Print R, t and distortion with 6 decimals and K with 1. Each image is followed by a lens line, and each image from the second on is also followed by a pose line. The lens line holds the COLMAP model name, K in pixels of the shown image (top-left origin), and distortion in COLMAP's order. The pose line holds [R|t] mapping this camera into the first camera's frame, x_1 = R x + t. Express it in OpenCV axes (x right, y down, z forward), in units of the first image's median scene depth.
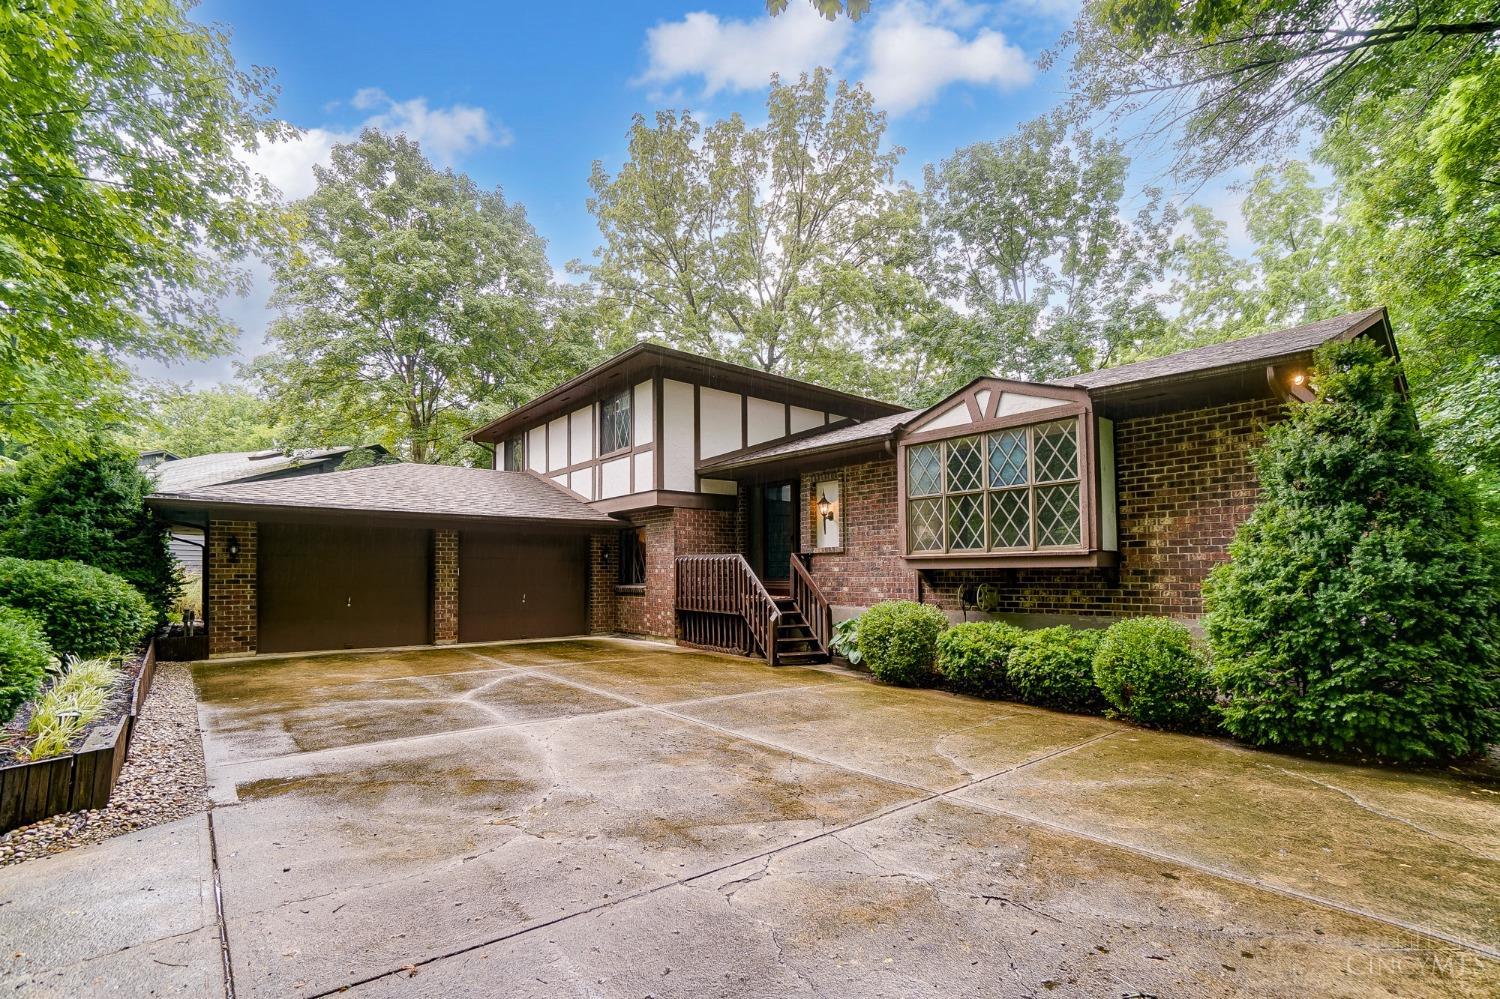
lens RADIAL K [[679.6, 0, 765.3], [0, 679.6, 537.0], [0, 0, 1]] dist [-0.015017, 0.000356]
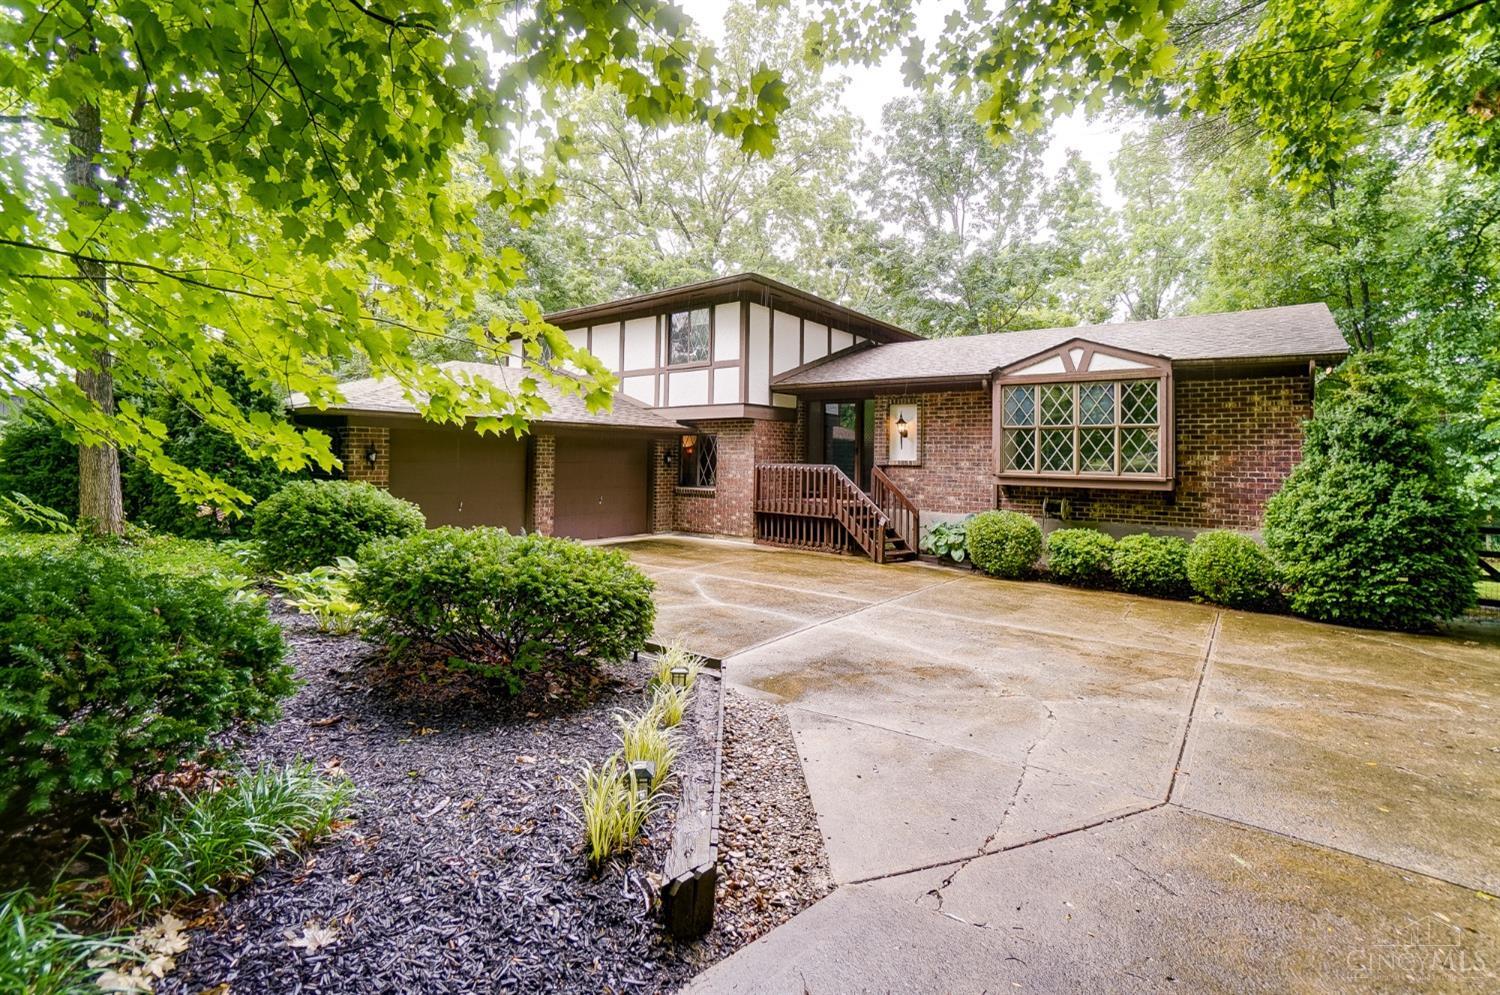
lens RADIAL K [[674.7, 0, 775.5], [0, 674.7, 434.0], [0, 0, 1]] dist [-0.001594, 0.000297]
pose [[0.970673, 0.027781, 0.238792, -0.525287], [-0.032964, 0.999299, 0.017740, -0.058266], [-0.238132, -0.025091, 0.970909, -0.105127]]
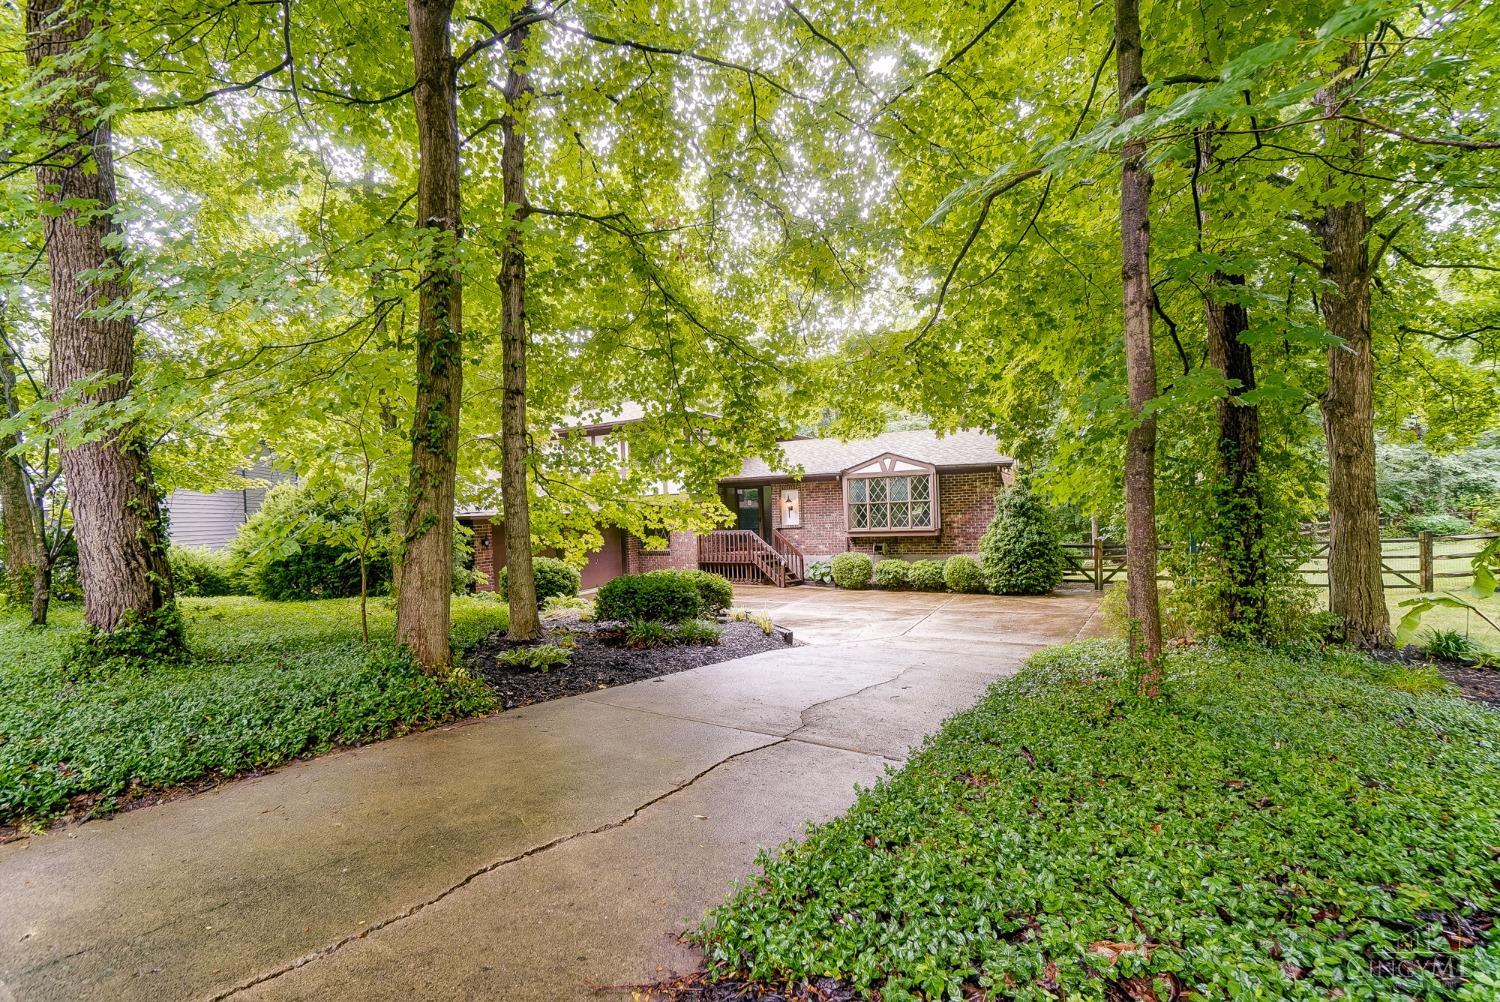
lens RADIAL K [[669.1, 0, 737.3], [0, 669.1, 501.3], [0, 0, 1]] dist [-0.061131, 0.023743]
pose [[0.920349, -0.024936, 0.390302, -1.007828], [0.010895, 0.999213, 0.038146, -0.161314], [-0.390946, -0.030855, 0.919896, -0.857890]]
